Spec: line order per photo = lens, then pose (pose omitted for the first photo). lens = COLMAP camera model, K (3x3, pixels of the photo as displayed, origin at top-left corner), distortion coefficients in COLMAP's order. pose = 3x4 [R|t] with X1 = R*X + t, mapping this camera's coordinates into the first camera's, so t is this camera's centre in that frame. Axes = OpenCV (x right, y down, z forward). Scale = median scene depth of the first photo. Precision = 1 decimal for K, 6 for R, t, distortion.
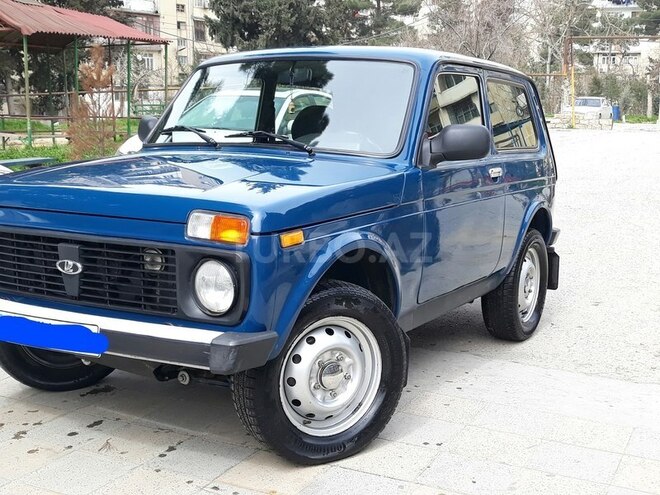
lens RADIAL K [[856.6, 0, 330.0], [0, 856.6, 247.5], [0, 0, 1]] dist [0.164664, -0.614601]
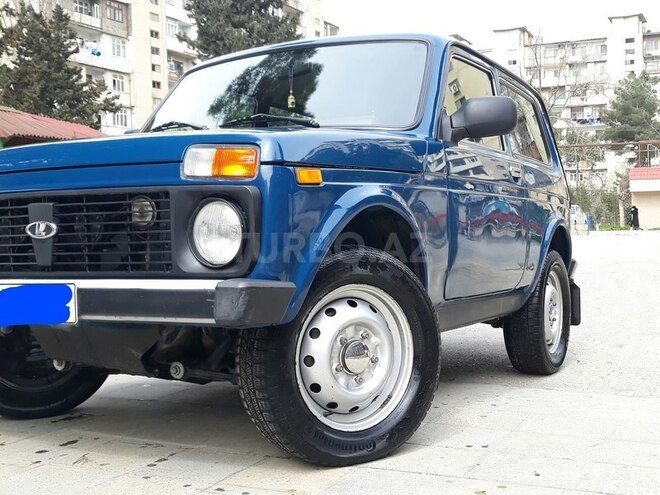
lens RADIAL K [[856.6, 0, 330.0], [0, 856.6, 247.5], [0, 0, 1]] dist [0.164664, -0.614601]
pose [[0.999254, -0.025140, 0.029326, -0.044985], [0.029169, 0.988821, -0.146229, 0.164605], [-0.025322, 0.146975, 0.988816, 0.159904]]
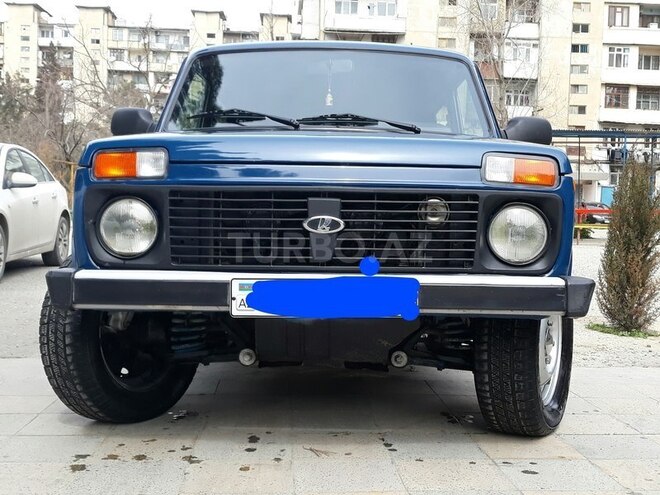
lens RADIAL K [[856.6, 0, 330.0], [0, 856.6, 247.5], [0, 0, 1]] dist [0.164664, -0.614601]
pose [[0.861715, -0.008415, 0.507322, -0.696379], [0.069019, 0.992513, -0.100769, 0.124811], [-0.502676, 0.121849, 0.855844, 0.275143]]
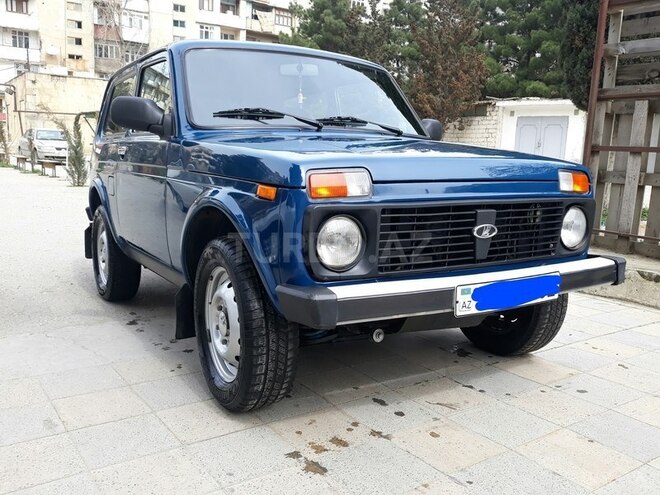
lens RADIAL K [[629.4, 0, 327.9], [0, 629.4, 215.5], [0, 0, 1]] dist [-0.003593, -0.001248]
pose [[0.467552, -0.082011, 0.880153, -1.023584], [0.117898, 0.992577, 0.029857, -0.040087], [-0.876068, 0.089808, 0.473751, 0.778453]]
